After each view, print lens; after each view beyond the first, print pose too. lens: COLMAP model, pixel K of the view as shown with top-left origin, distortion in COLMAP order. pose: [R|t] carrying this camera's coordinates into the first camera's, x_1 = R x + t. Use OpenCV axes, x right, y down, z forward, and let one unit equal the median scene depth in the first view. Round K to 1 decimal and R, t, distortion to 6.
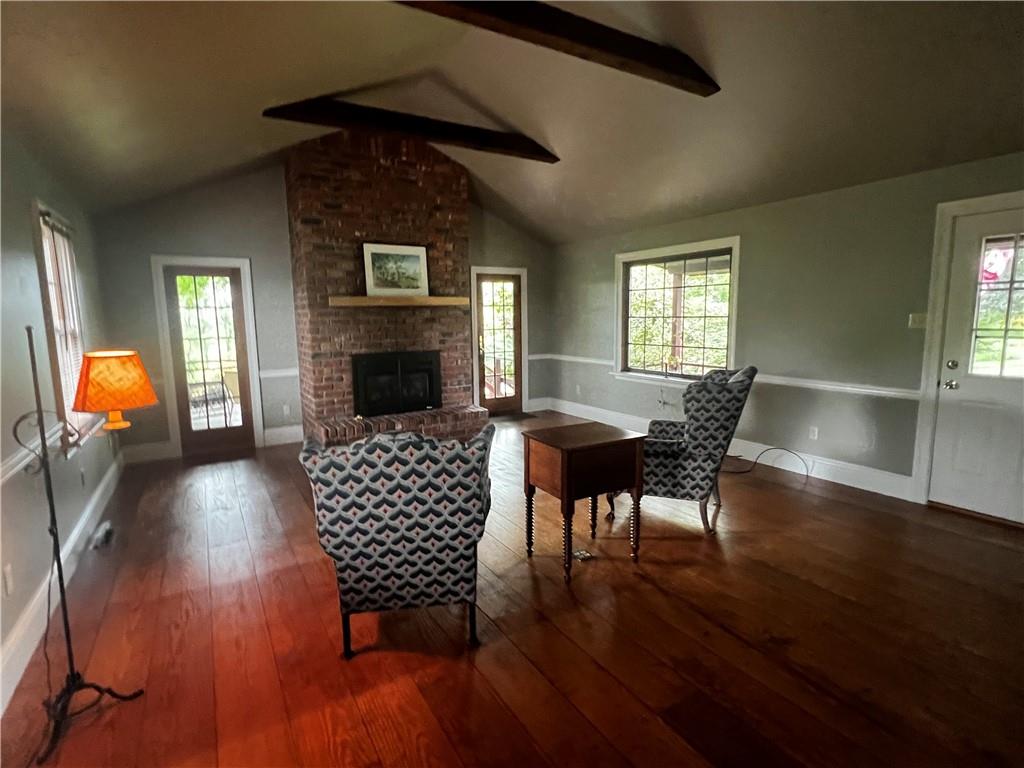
lens RADIAL K [[518.3, 0, 507.8], [0, 518.3, 386.7], [0, 0, 1]] dist [-0.001340, 0.001020]
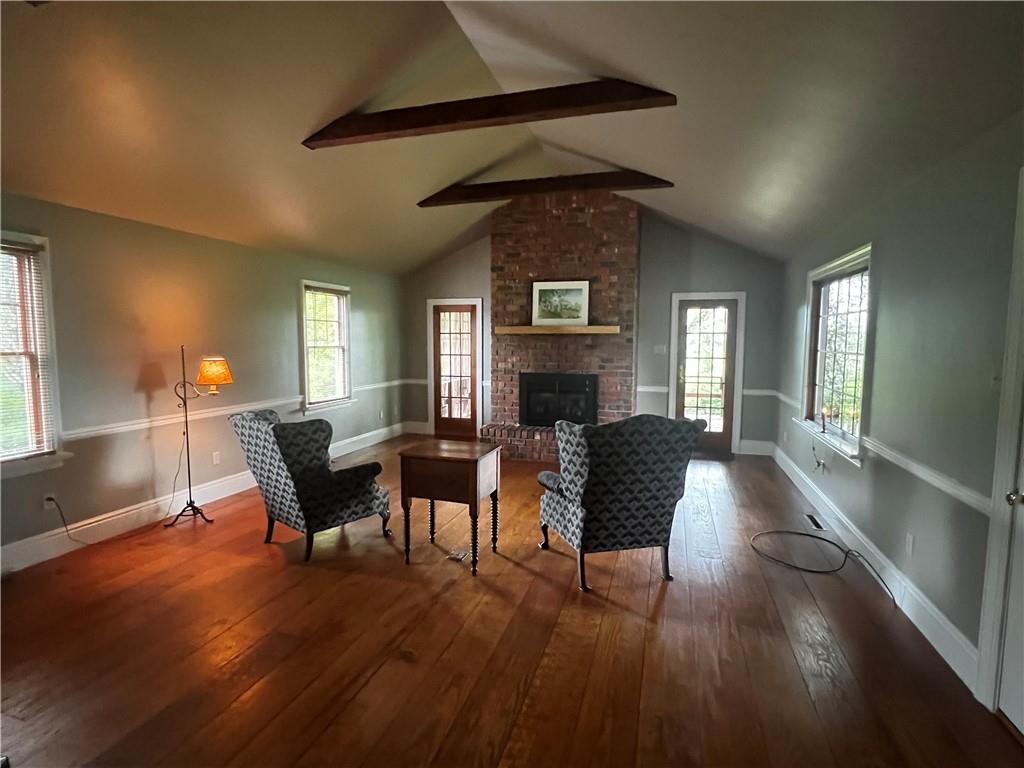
lens RADIAL K [[518.3, 0, 508.2], [0, 518.3, 382.0], [0, 0, 1]] dist [-0.001340, 0.001020]
pose [[0.664849, 0.079995, -0.742682, 0.606730], [-0.115708, 0.993277, 0.003405, -0.042739], [0.737962, 0.083670, 0.669635, 0.166232]]
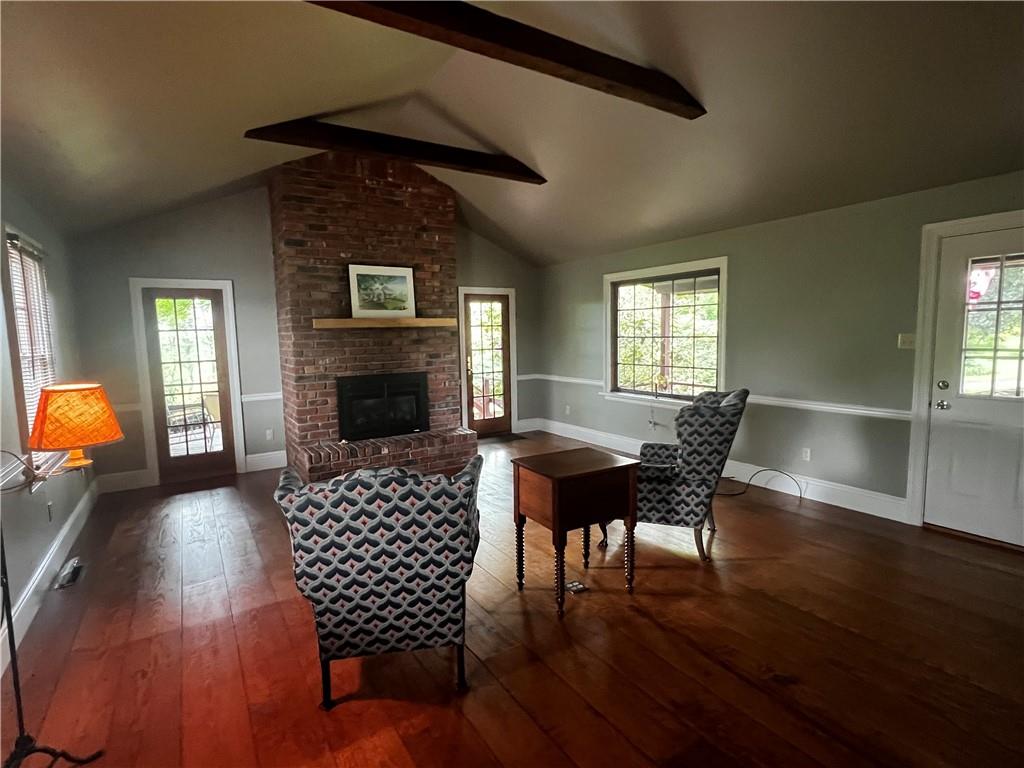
lens RADIAL K [[518.3, 0, 508.3], [0, 518.3, 387.7], [0, 0, 1]] dist [-0.001340, 0.001020]
pose [[0.999712, -0.008363, 0.022496, 0.000633], [0.009071, 0.999461, -0.031535, -0.009148], [-0.022220, 0.031730, 0.999249, 0.016810]]
